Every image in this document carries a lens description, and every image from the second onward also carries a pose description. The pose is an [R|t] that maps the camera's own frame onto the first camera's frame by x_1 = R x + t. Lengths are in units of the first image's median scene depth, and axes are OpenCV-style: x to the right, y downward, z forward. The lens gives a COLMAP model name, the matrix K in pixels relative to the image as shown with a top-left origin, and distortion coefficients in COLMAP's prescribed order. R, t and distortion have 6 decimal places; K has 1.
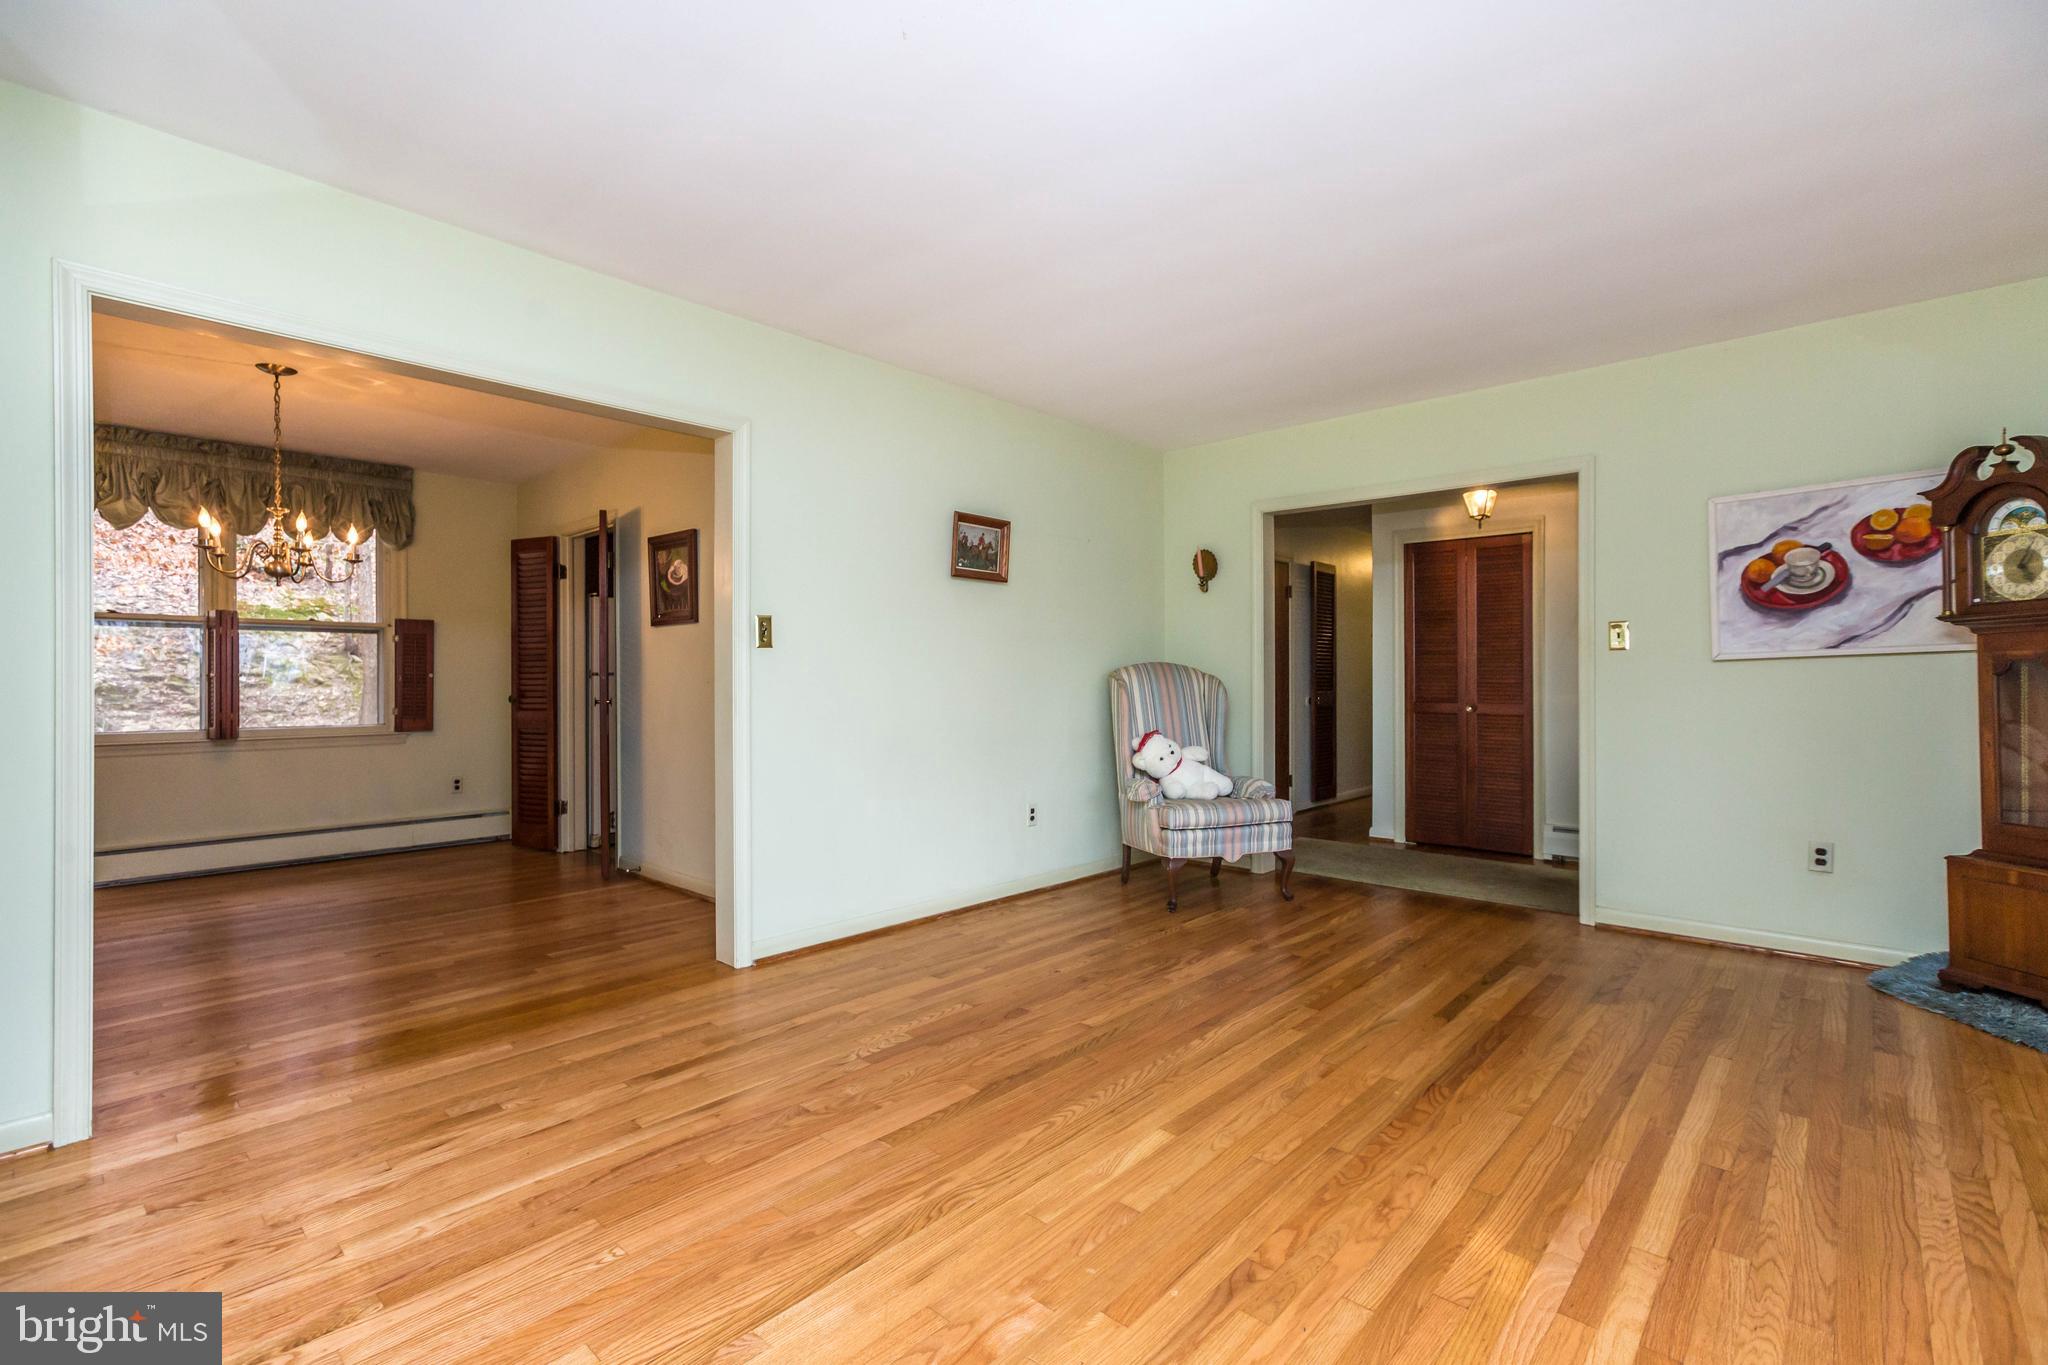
lens RADIAL K [[927.1, 0, 990.2], [0, 927.1, 678.9], [0, 0, 1]] dist [-0.009386, 0.010332]
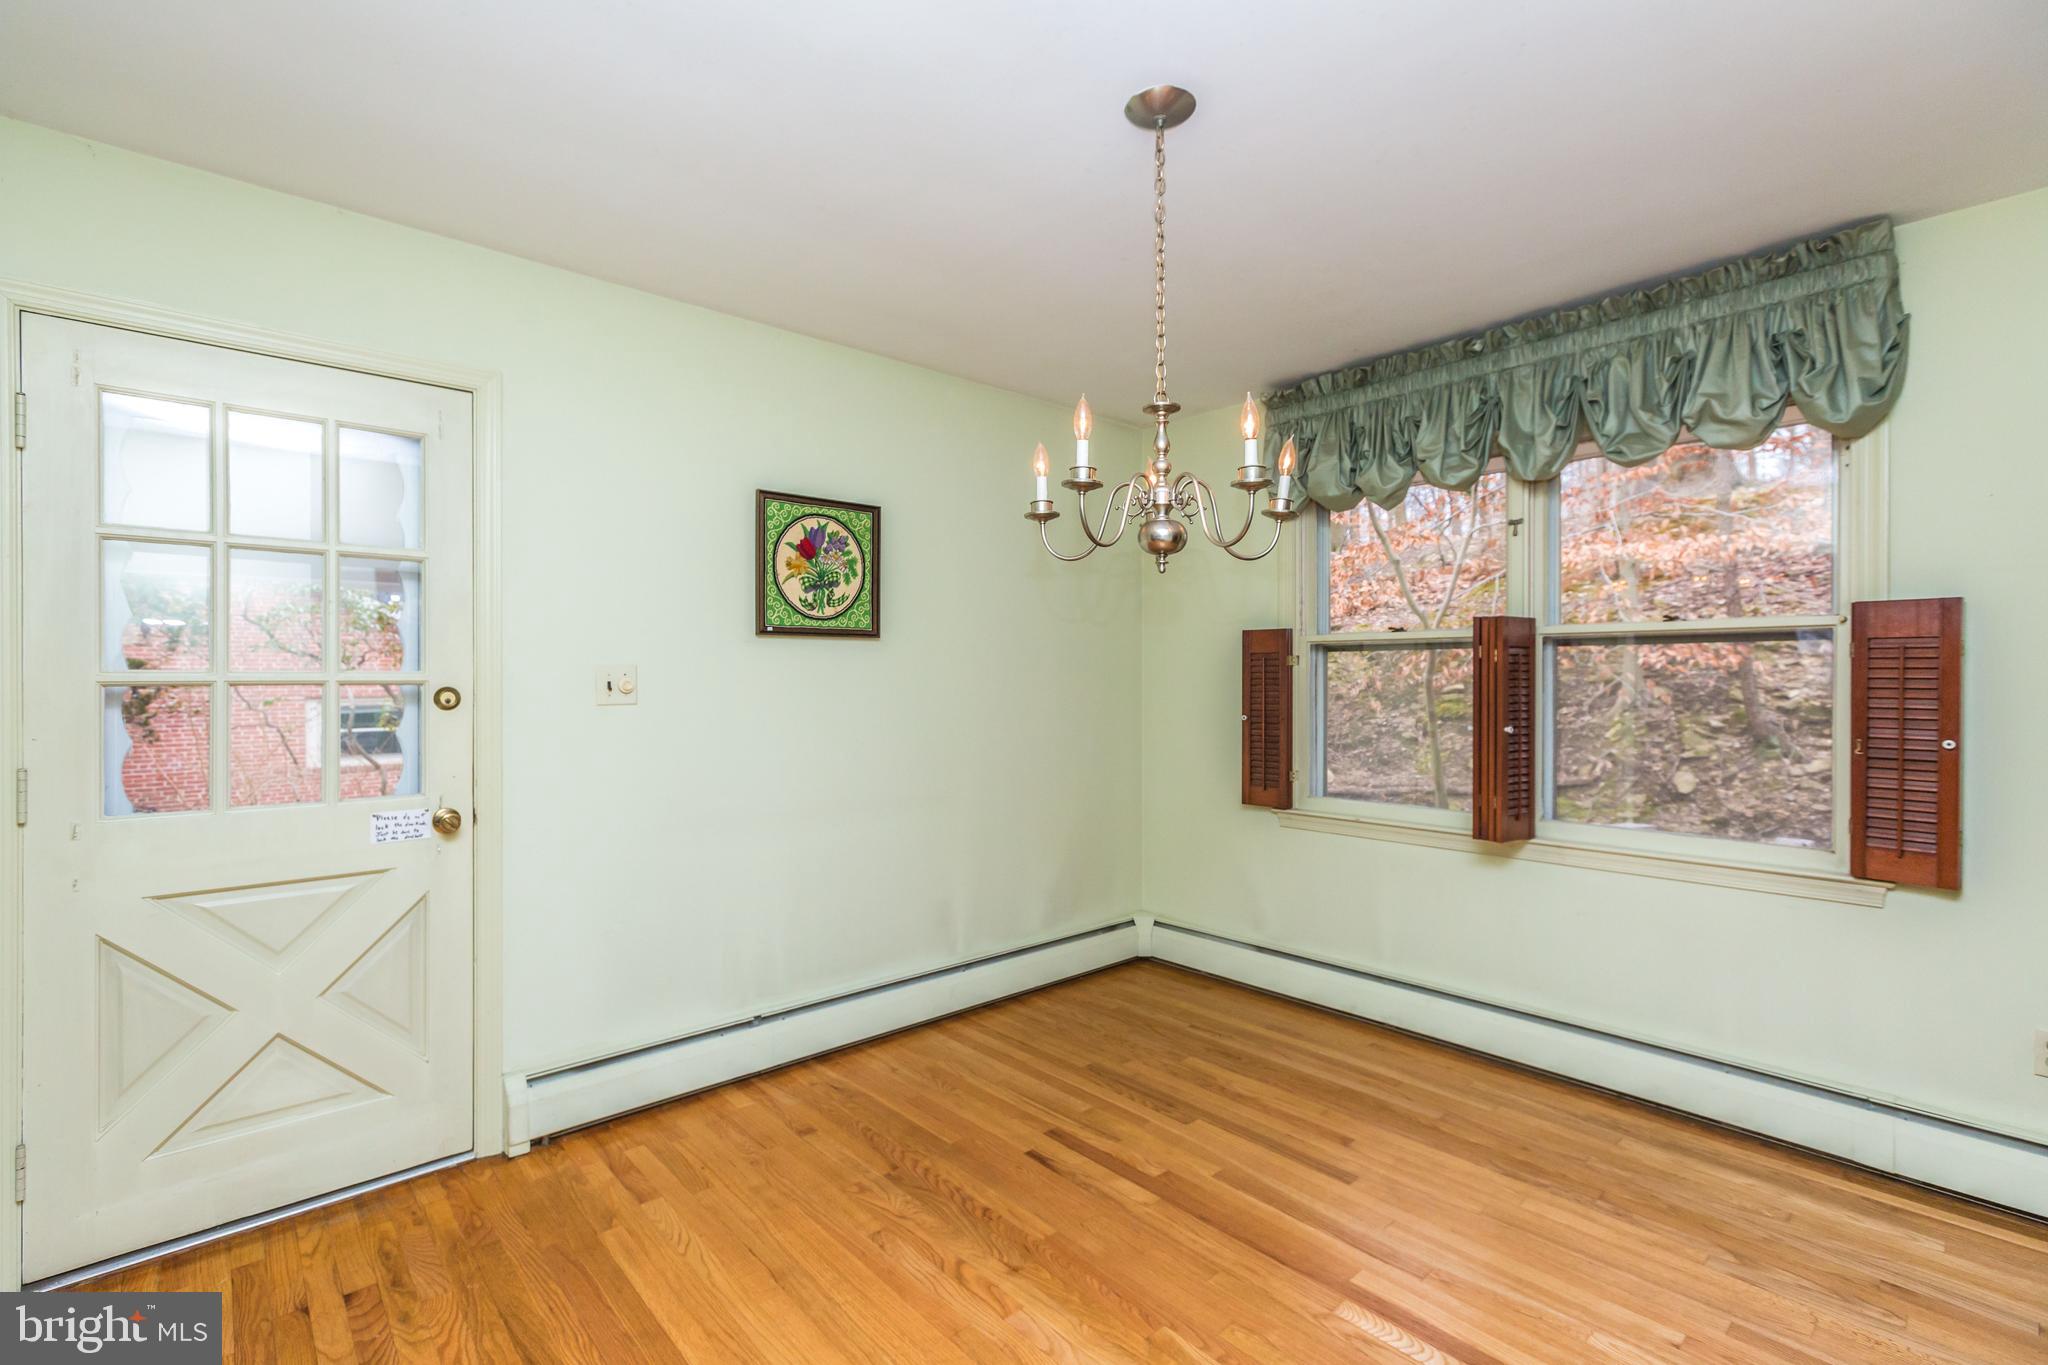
lens RADIAL K [[927.1, 0, 1024.8], [0, 927.1, 682.6], [0, 0, 1]] dist [-0.009386, 0.010332]
pose [[-0.078307, 0.009415, -0.996885, -0.204114], [0.004040, 0.999950, 0.009126, -0.035198], [0.996921, -0.003313, -0.078341, 0.674561]]
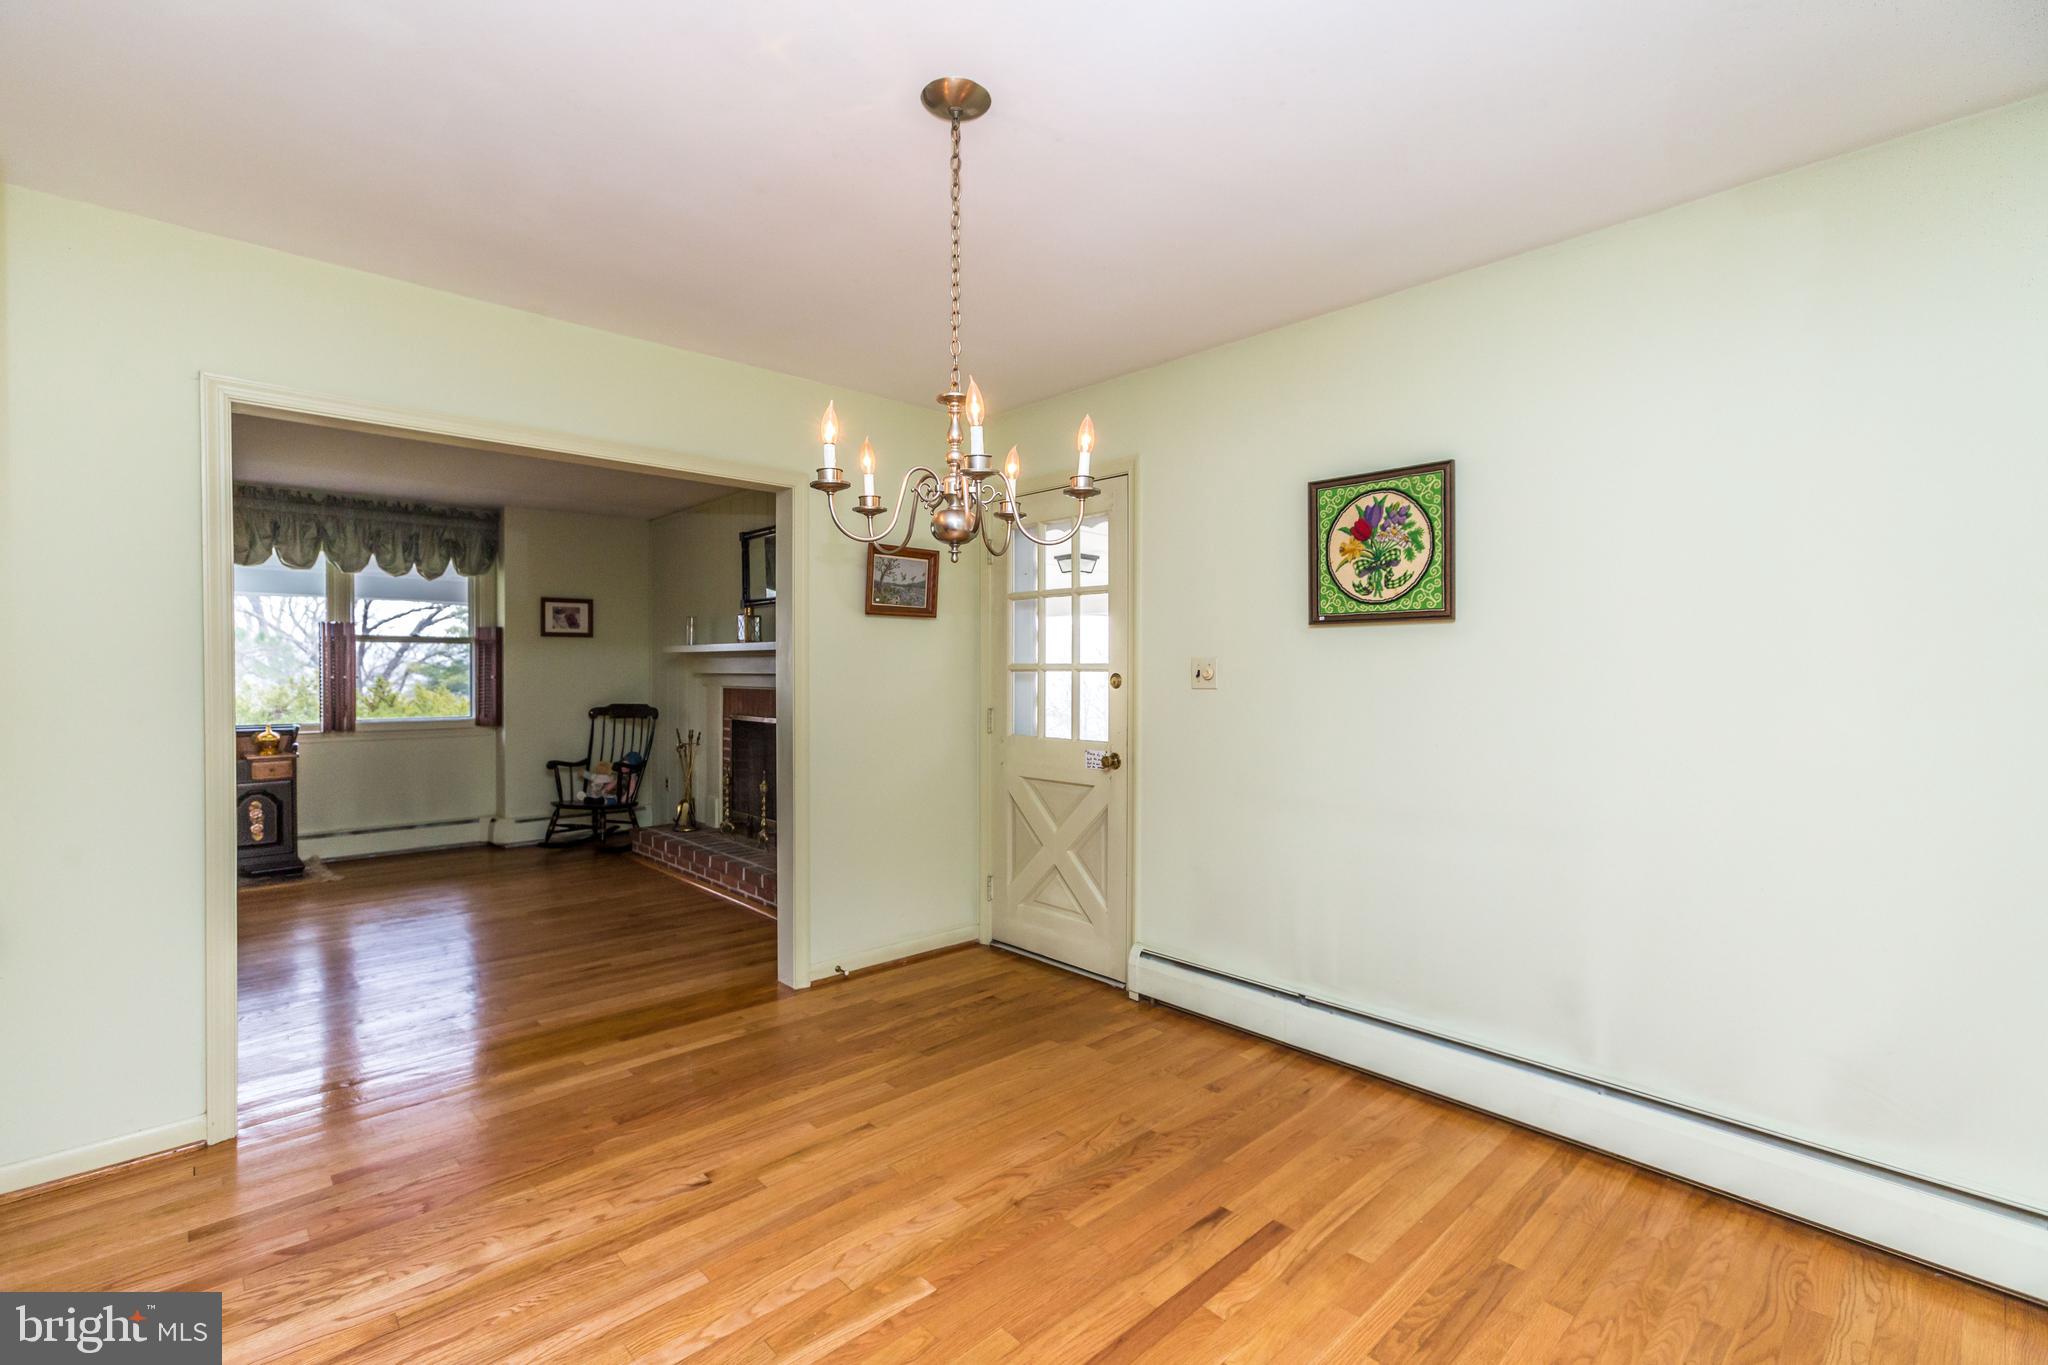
lens RADIAL K [[927.1, 0, 1015.9], [0, 927.1, 680.9], [0, 0, 1]] dist [-0.009386, 0.010332]
pose [[-0.997234, -0.000336, 0.074324, -0.573231], [0.000351, 0.999957, 0.009239, -0.030929], [-0.074324, 0.009240, -0.997191, 1.019145]]
